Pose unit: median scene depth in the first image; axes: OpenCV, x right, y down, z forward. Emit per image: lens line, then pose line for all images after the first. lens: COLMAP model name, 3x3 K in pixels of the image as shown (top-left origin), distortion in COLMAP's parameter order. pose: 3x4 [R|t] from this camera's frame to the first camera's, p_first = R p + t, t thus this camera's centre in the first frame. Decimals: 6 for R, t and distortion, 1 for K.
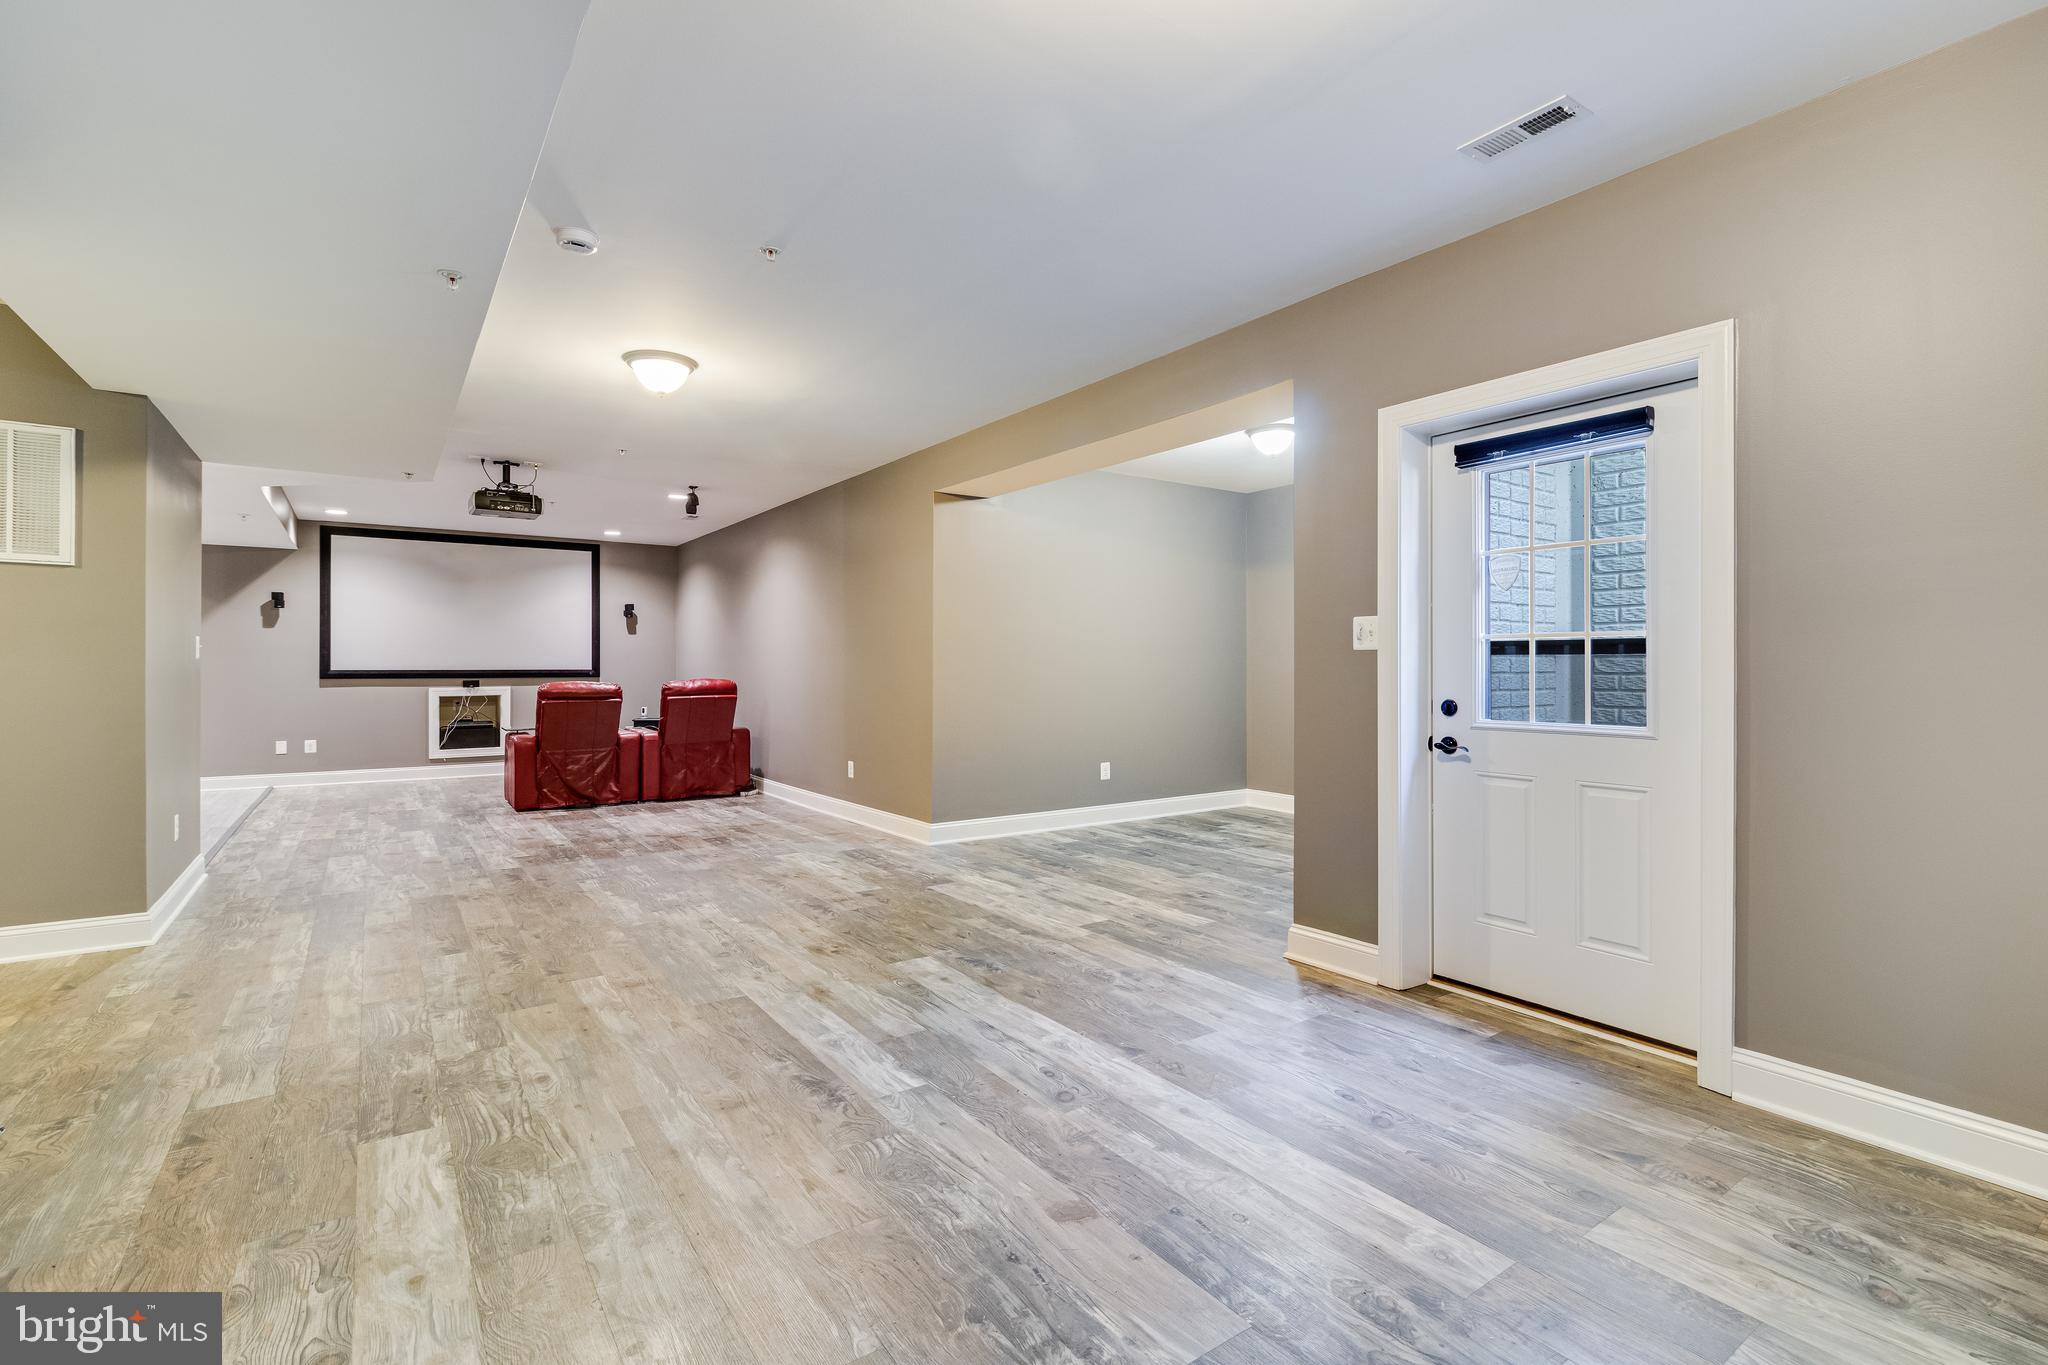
lens RADIAL K [[944.1, 0, 1031.0], [0, 944.1, 675.2], [0, 0, 1]] dist [-0.000180, -0.000266]
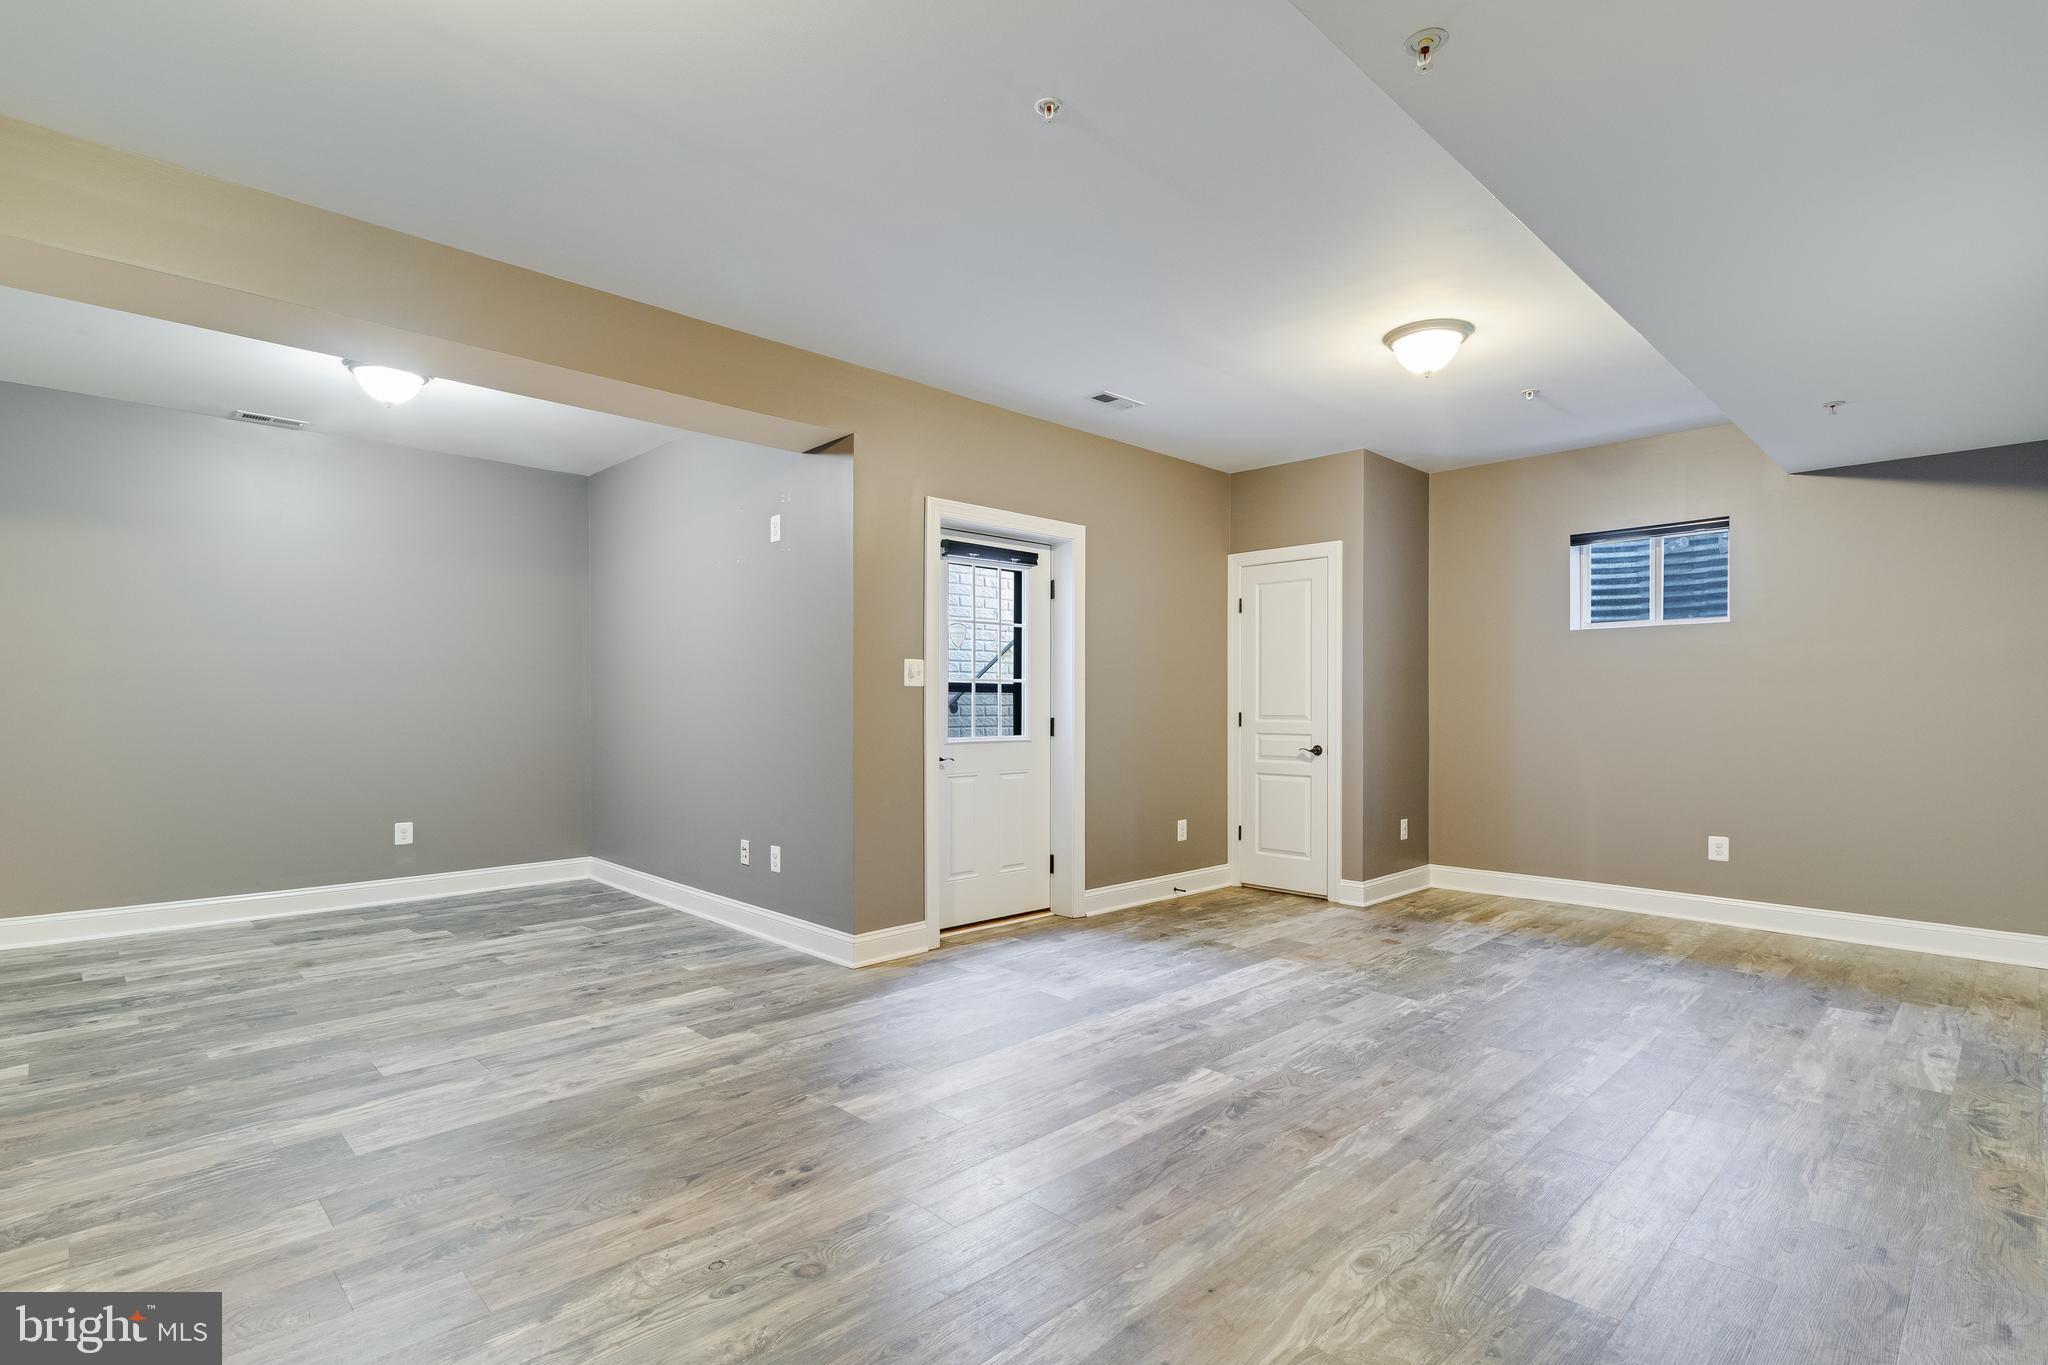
lens RADIAL K [[944.1, 0, 1062.2], [0, 944.1, 727.8], [0, 0, 1]] dist [-0.000180, -0.000266]
pose [[-0.166471, -0.026342, 0.985694, -1.094663], [0.007233, 0.999584, 0.027934, -0.007045], [-0.986020, 0.011780, -0.166212, 1.243087]]
